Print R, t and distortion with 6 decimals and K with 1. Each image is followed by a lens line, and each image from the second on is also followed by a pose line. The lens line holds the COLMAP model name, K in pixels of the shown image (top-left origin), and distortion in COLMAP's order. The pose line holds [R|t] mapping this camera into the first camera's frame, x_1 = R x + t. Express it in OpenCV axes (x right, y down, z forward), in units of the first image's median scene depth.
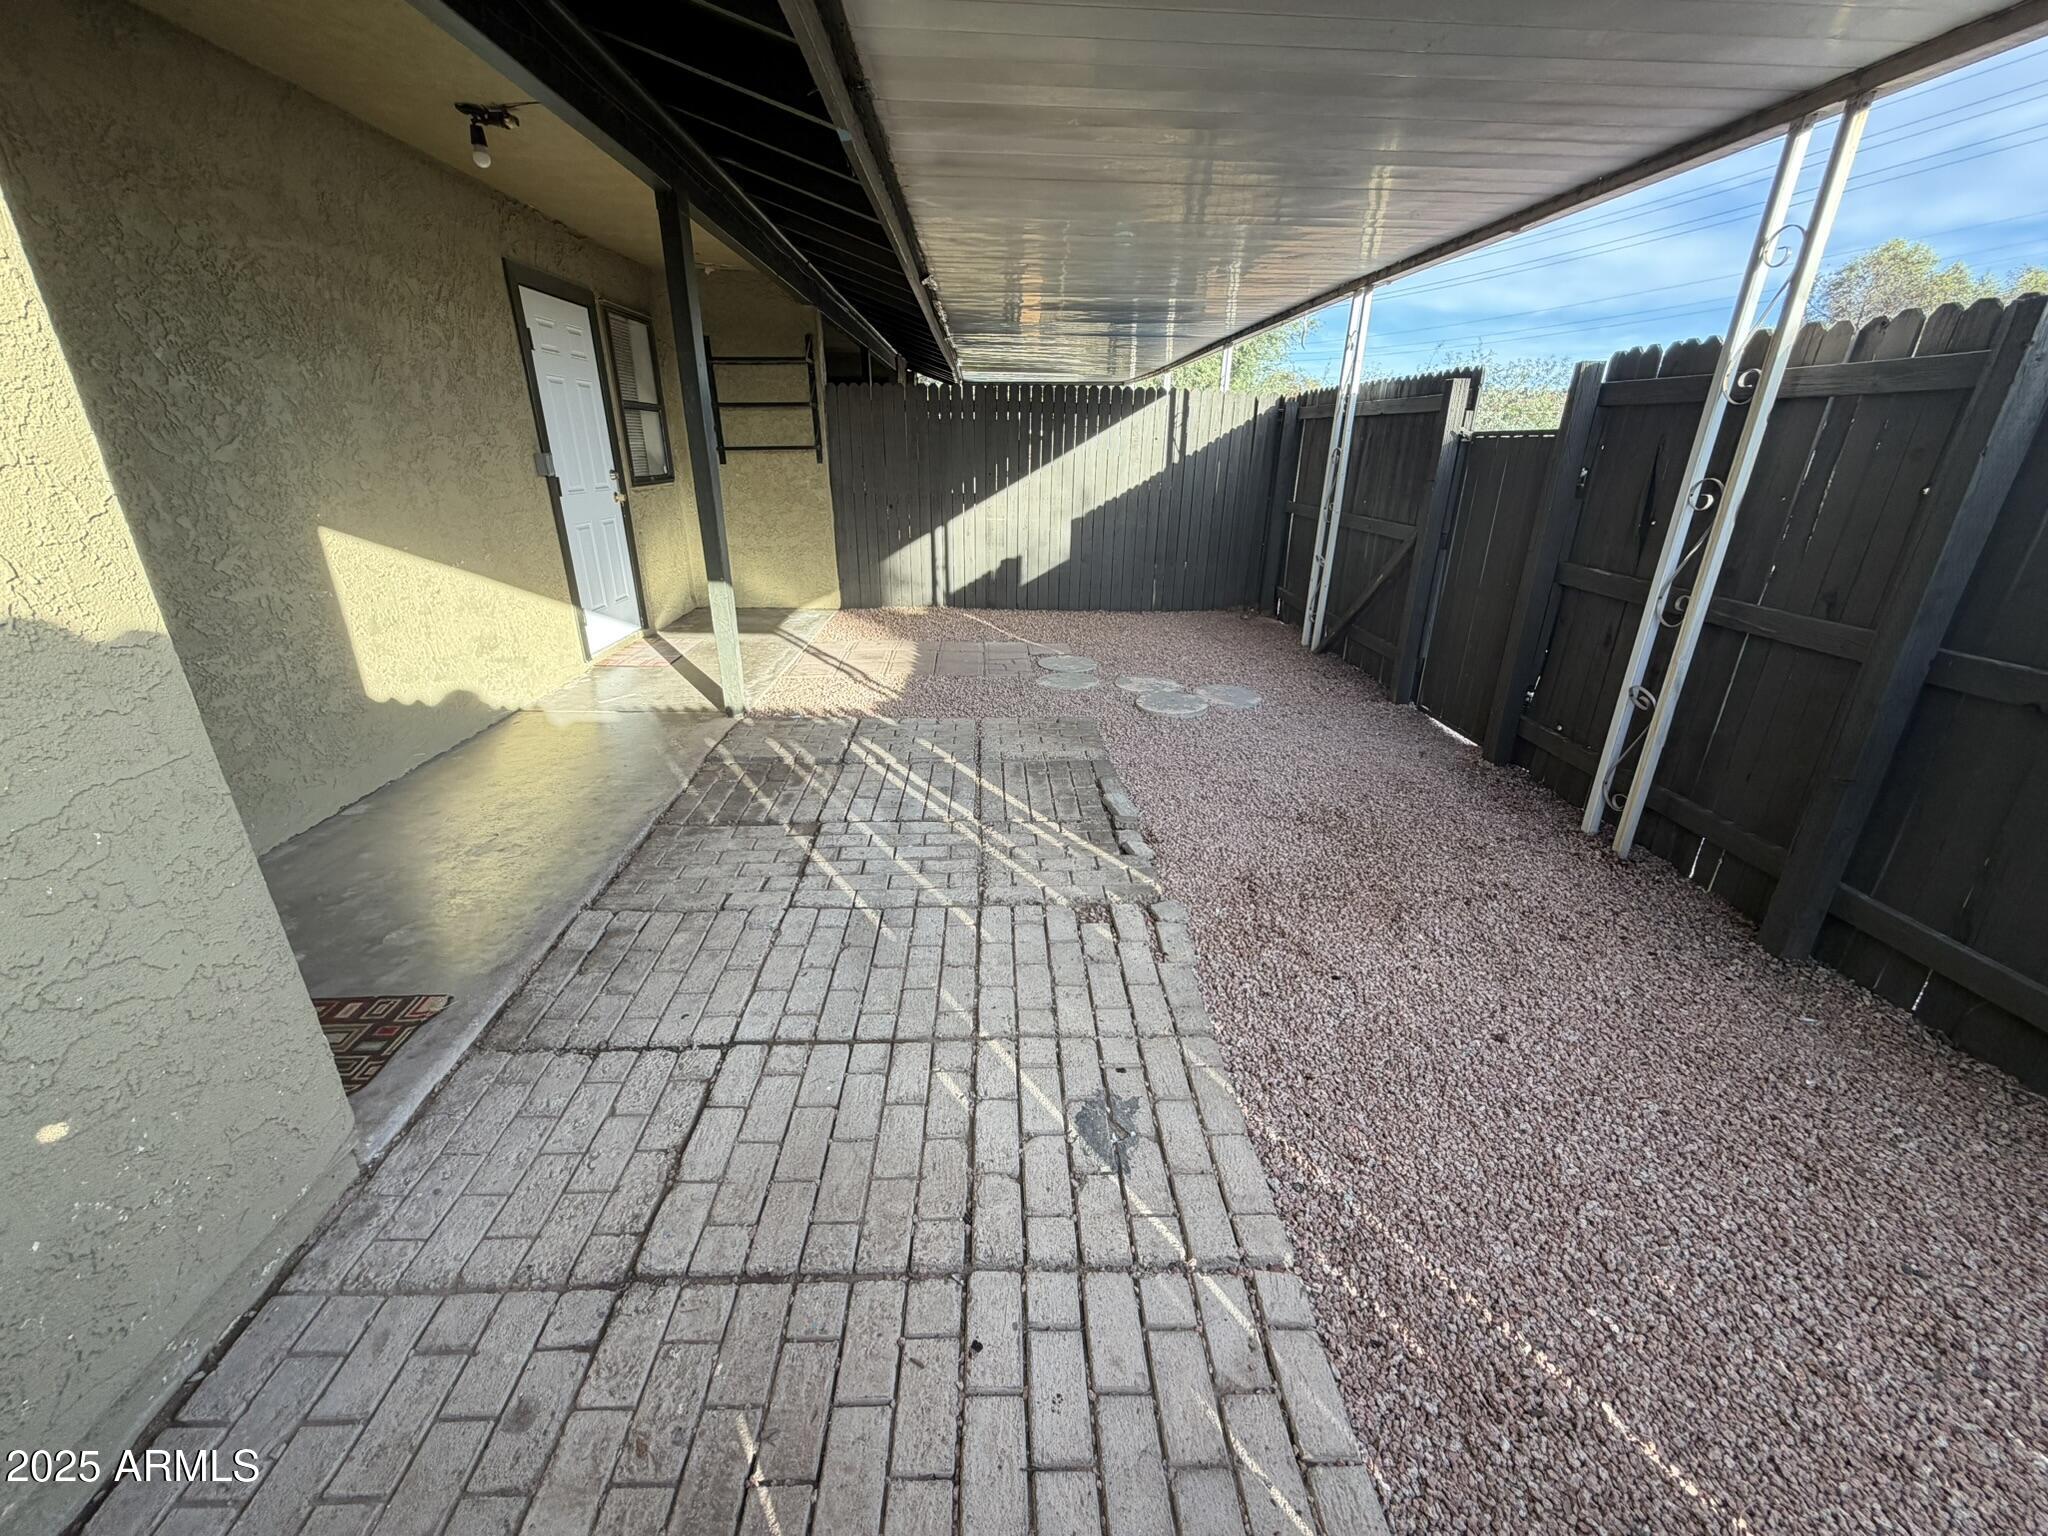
lens RADIAL K [[818.7, 0, 1019.7], [0, 818.7, 771.9], [0, 0, 1]] dist [-0.000253, 0.000261]
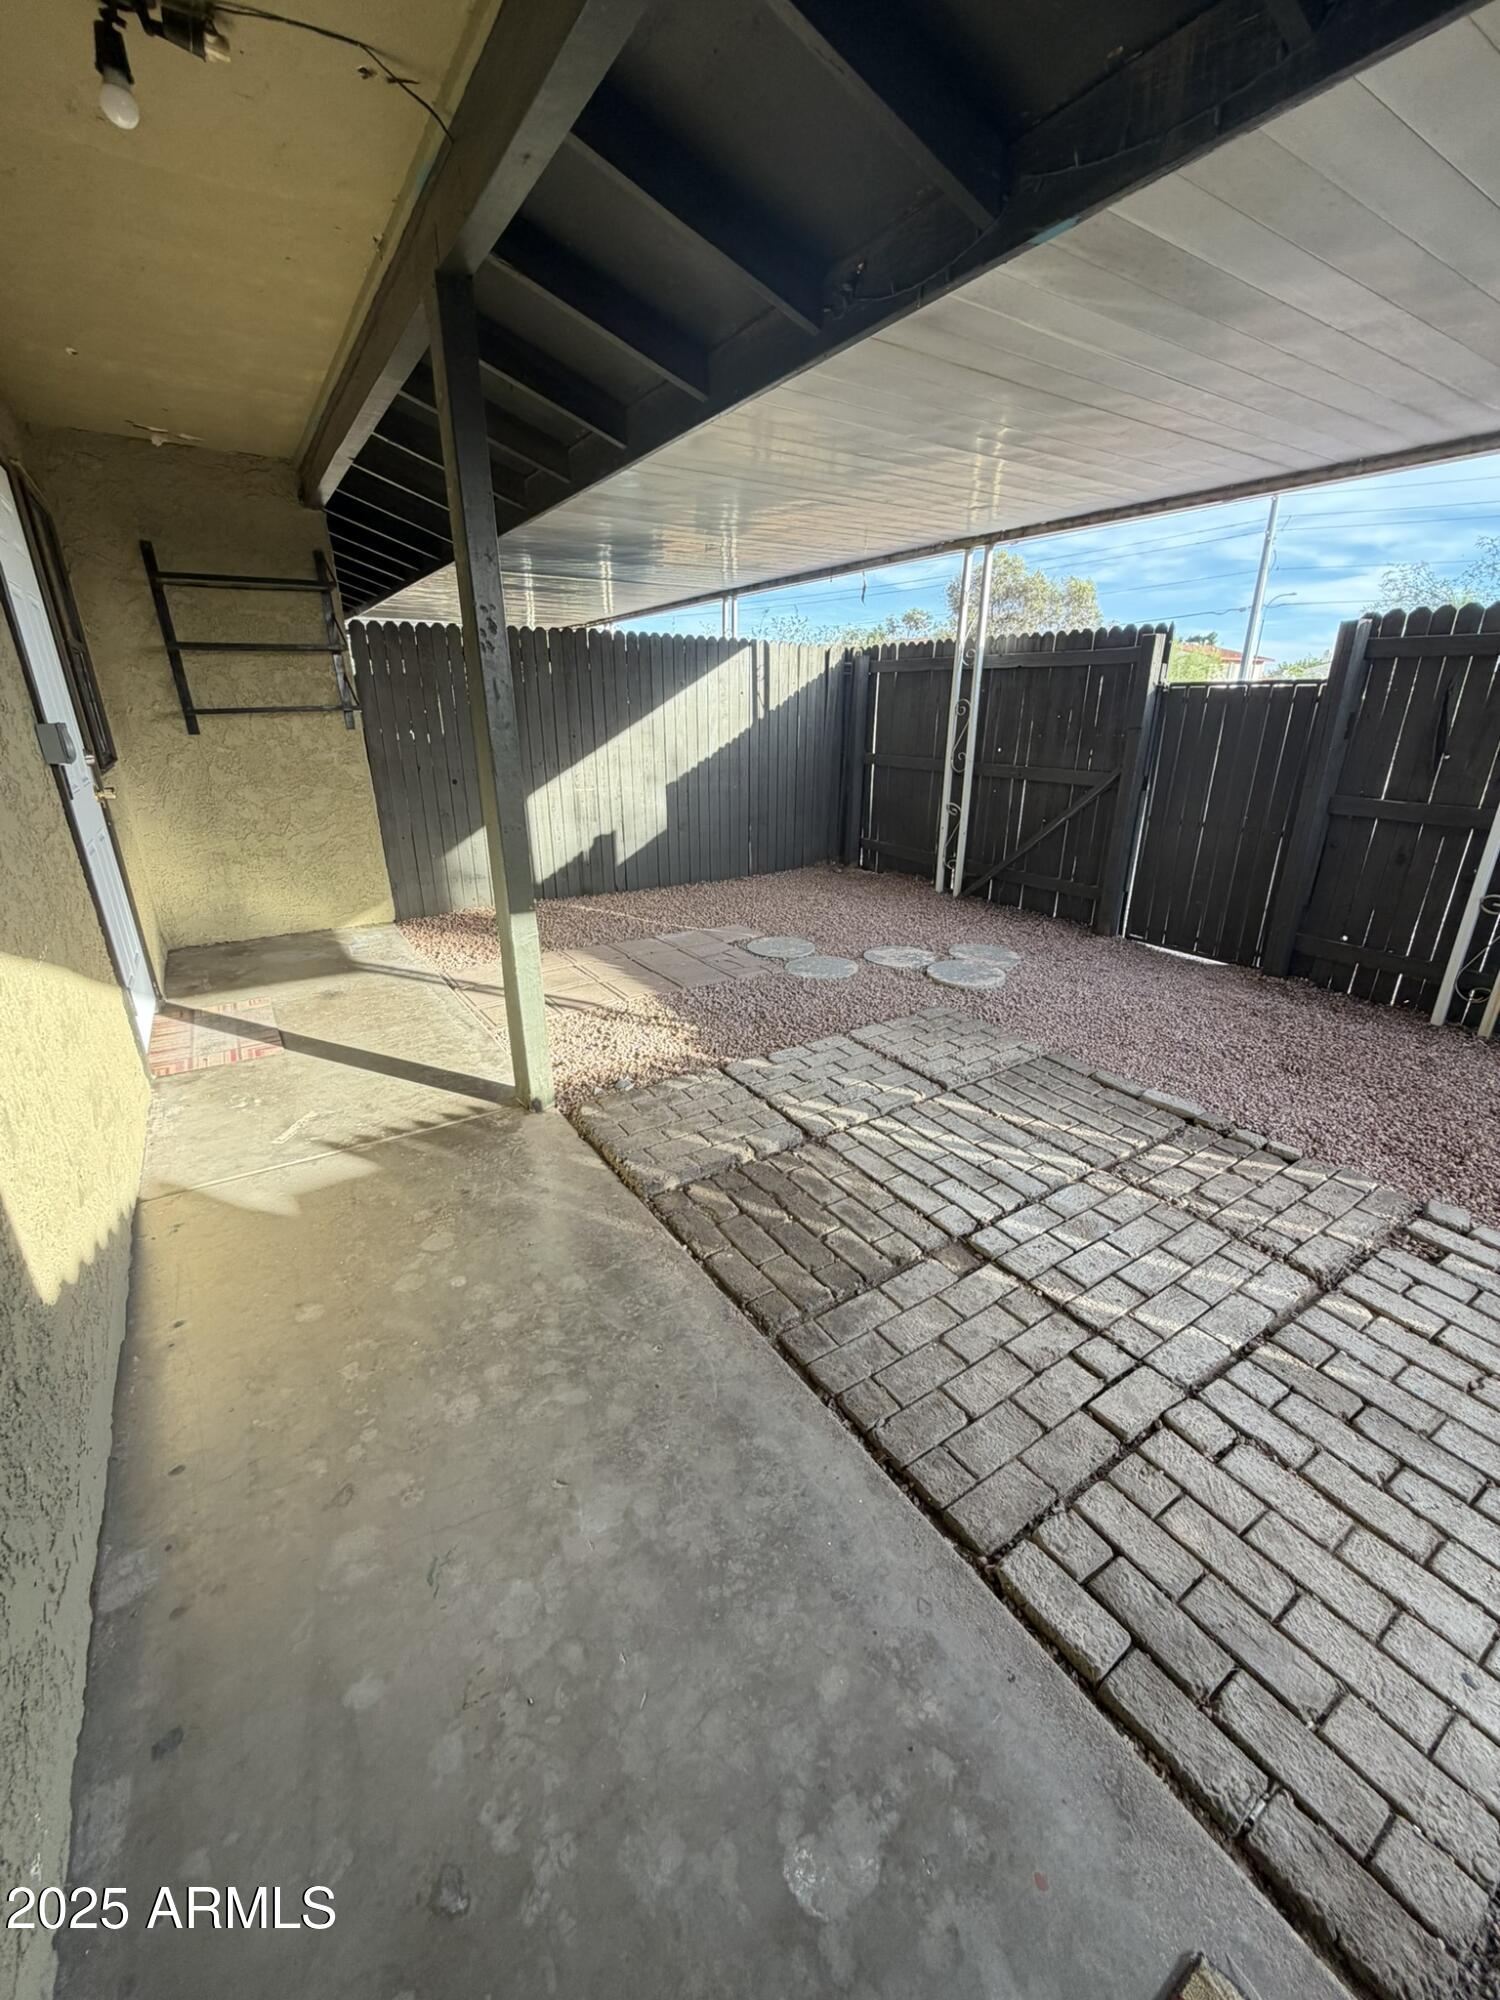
lens RADIAL K [[799.5, 0, 750.0], [0, 799.5, 1000.0], [0, 0, 1]] dist [-0.000253, 0.000261]
pose [[0.858552, -0.190124, 0.476174, -0.524070], [0.201281, 0.979133, 0.028028, -0.146783], [-0.471566, 0.071781, 0.878904, 0.366558]]
